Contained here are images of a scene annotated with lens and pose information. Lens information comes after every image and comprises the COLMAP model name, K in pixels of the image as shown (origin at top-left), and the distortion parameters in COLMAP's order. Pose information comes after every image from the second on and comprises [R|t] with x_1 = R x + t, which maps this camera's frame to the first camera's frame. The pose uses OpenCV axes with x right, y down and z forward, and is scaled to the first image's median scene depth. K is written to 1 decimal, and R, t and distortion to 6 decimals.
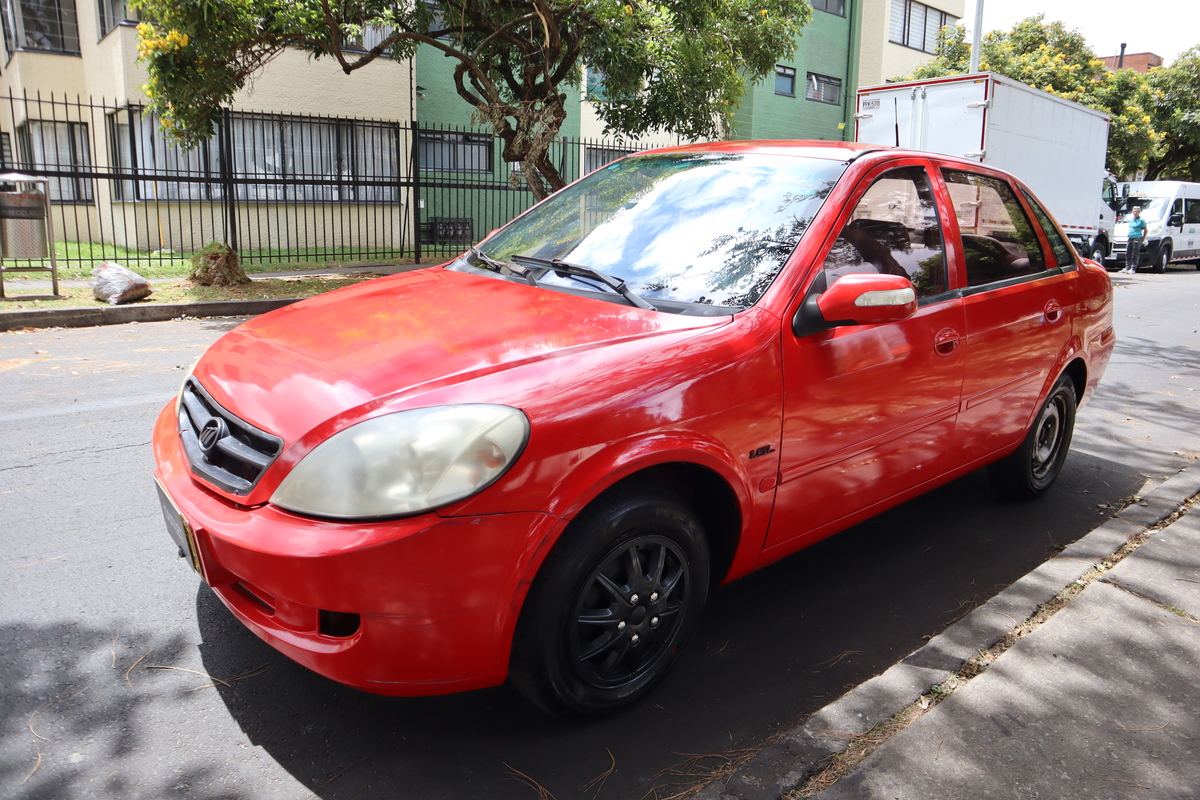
lens RADIAL K [[836.4, 0, 591.4], [0, 836.4, 396.3], [0, 0, 1]] dist [-0.121124, 0.086867]
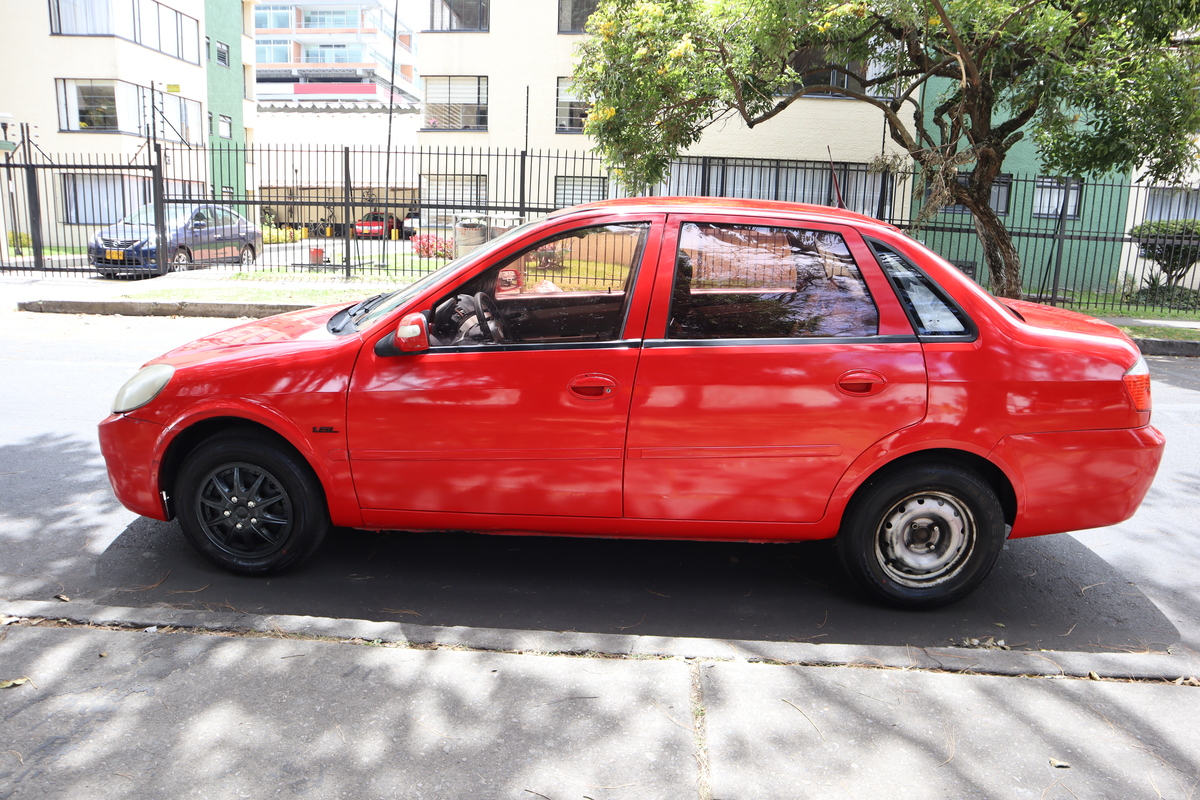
lens RADIAL K [[836.4, 0, 591.4], [0, 836.4, 396.3], [0, 0, 1]] dist [-0.121124, 0.086867]
pose [[0.732509, 0.141137, -0.665966, 1.318935], [-0.168647, 0.985400, 0.023336, -0.090787], [0.659536, 0.095220, 0.745617, 0.208312]]
